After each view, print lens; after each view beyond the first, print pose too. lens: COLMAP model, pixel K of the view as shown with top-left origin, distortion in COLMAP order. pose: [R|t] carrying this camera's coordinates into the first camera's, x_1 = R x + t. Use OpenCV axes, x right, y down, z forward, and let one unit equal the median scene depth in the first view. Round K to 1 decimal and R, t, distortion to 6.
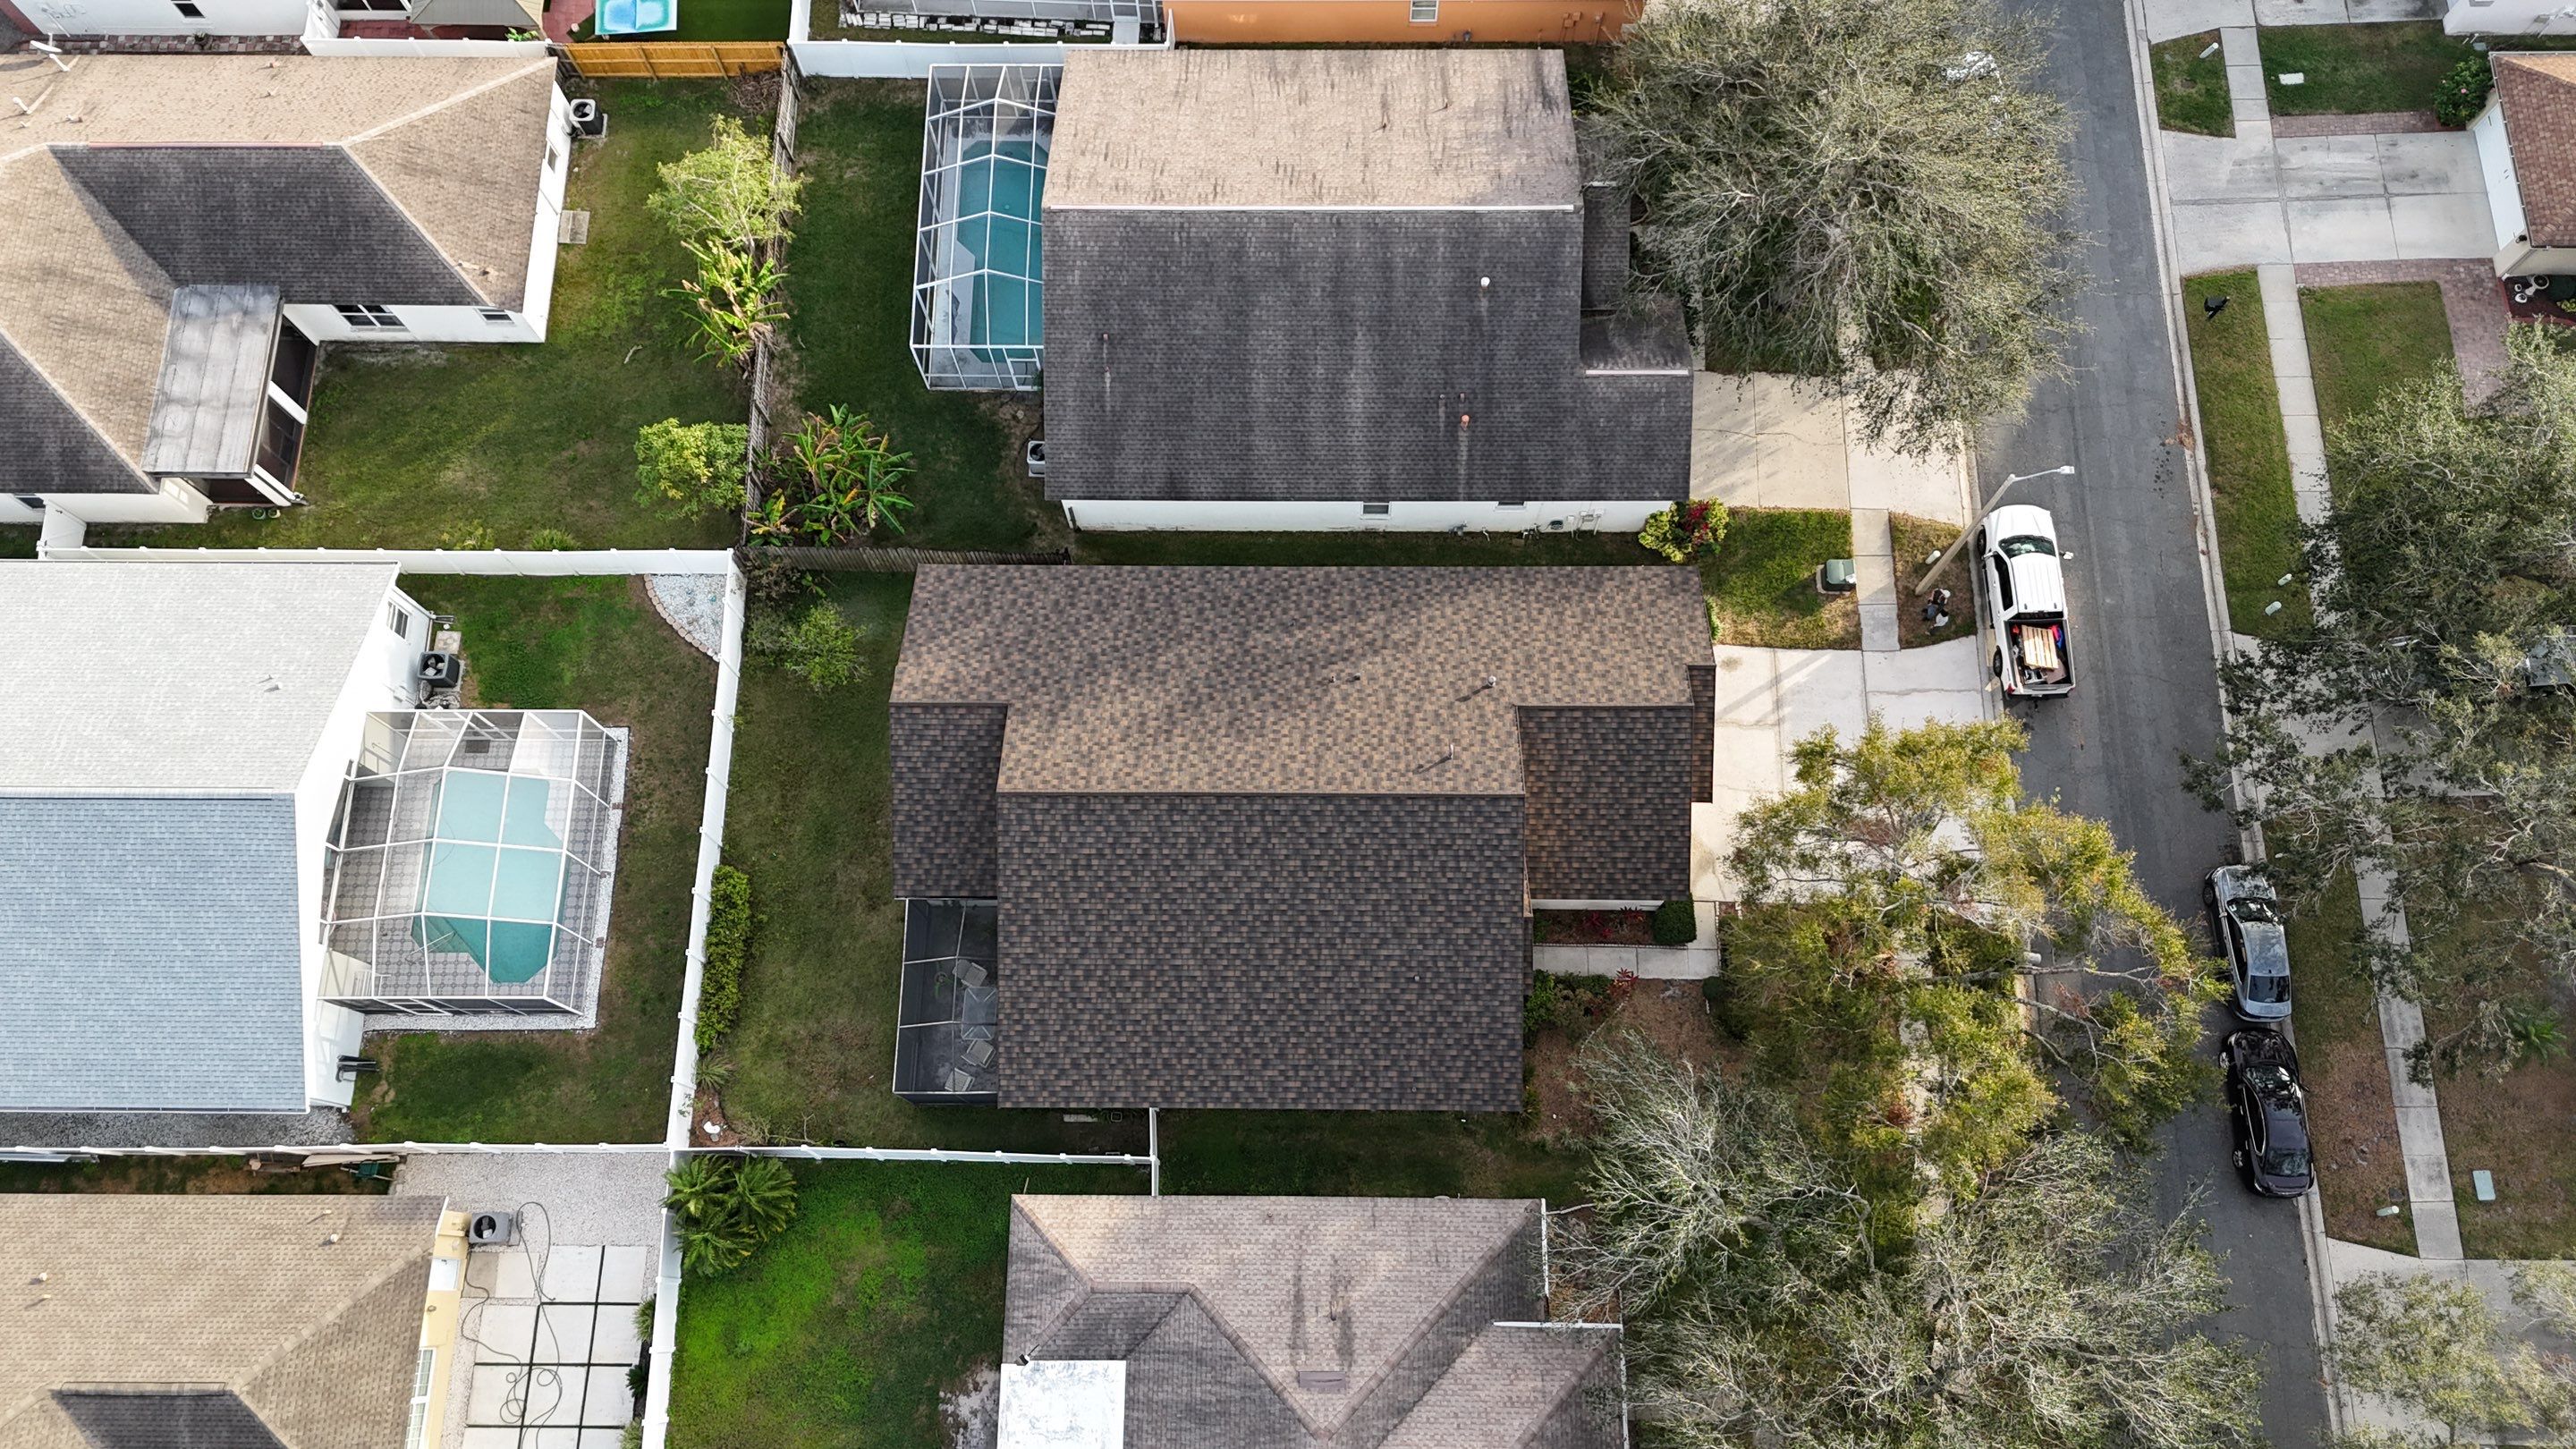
lens RADIAL K [[1890.5, 0, 1288.0], [0, 1890.5, 705.7], [0, 0, 1]] dist [0.078718, -0.090041]
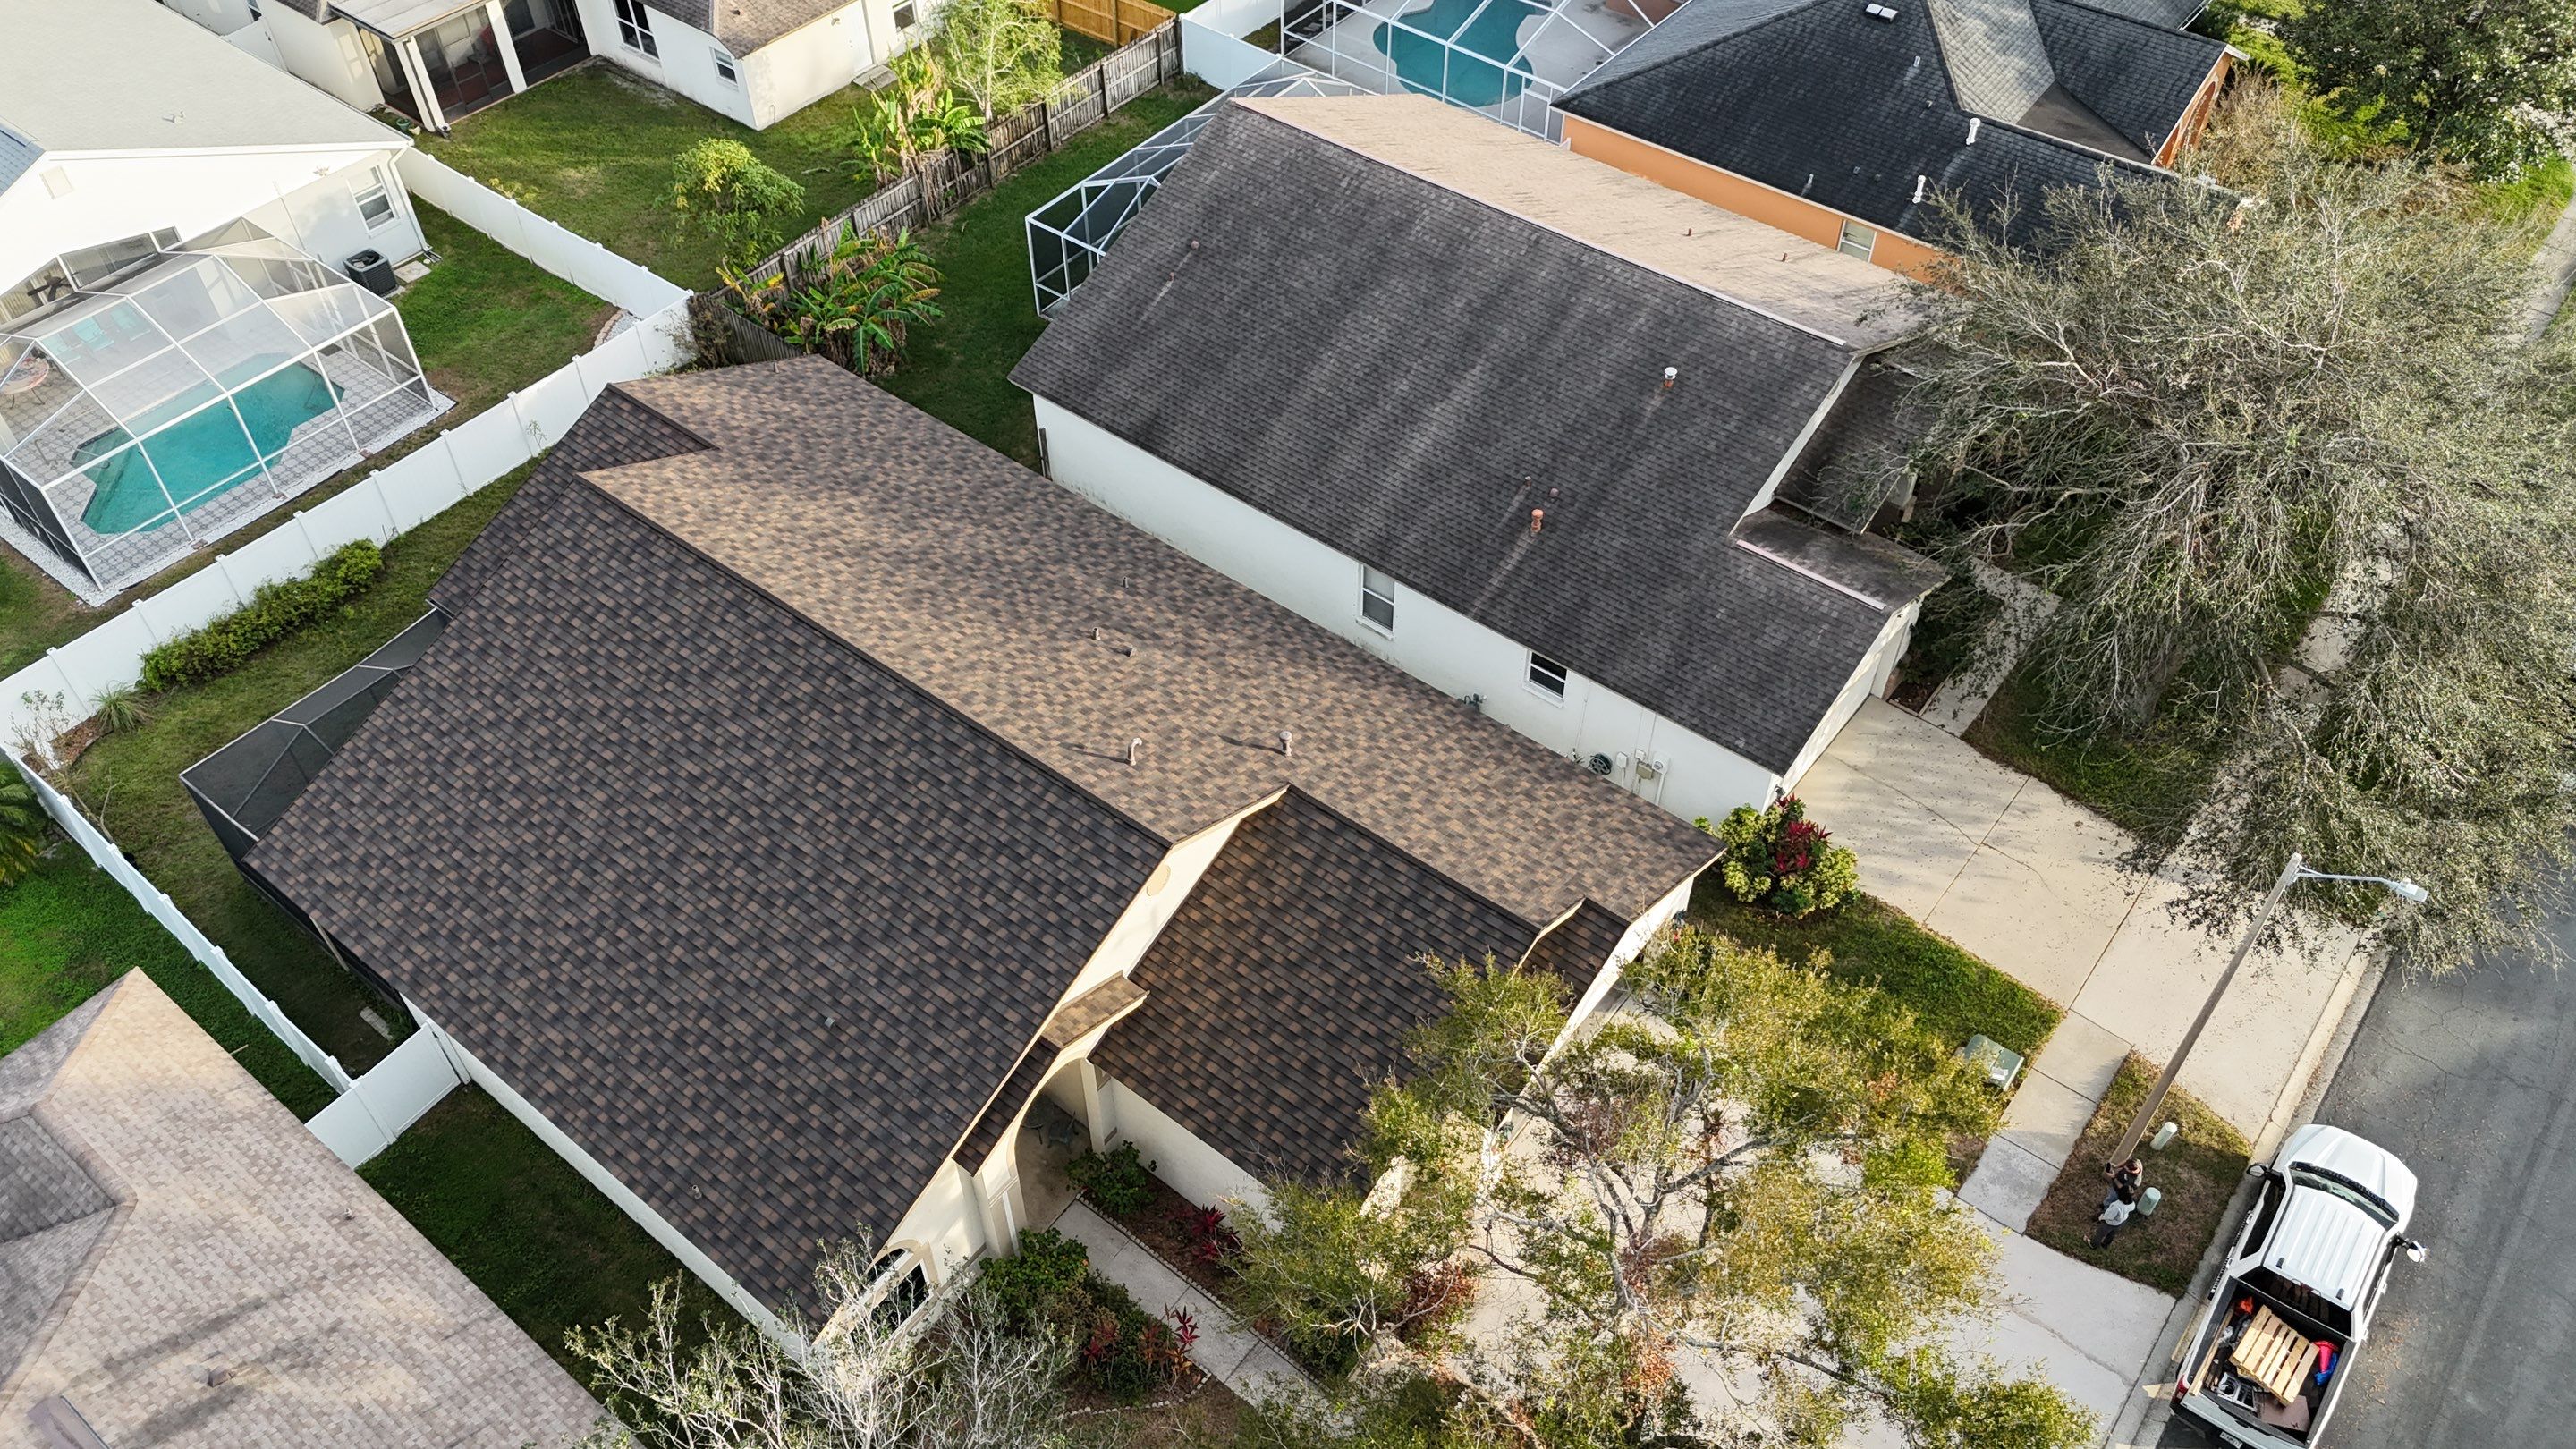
lens RADIAL K [[1890.5, 0, 1295.8], [0, 1890.5, 713.6], [0, 0, 1]] dist [0.078718, -0.090041]
pose [[0.791910, 0.450617, -0.412096, 0.352443], [-0.583359, 0.757736, -0.292453, 0.153145], [0.180476, 0.471997, 0.862930, 0.479015]]
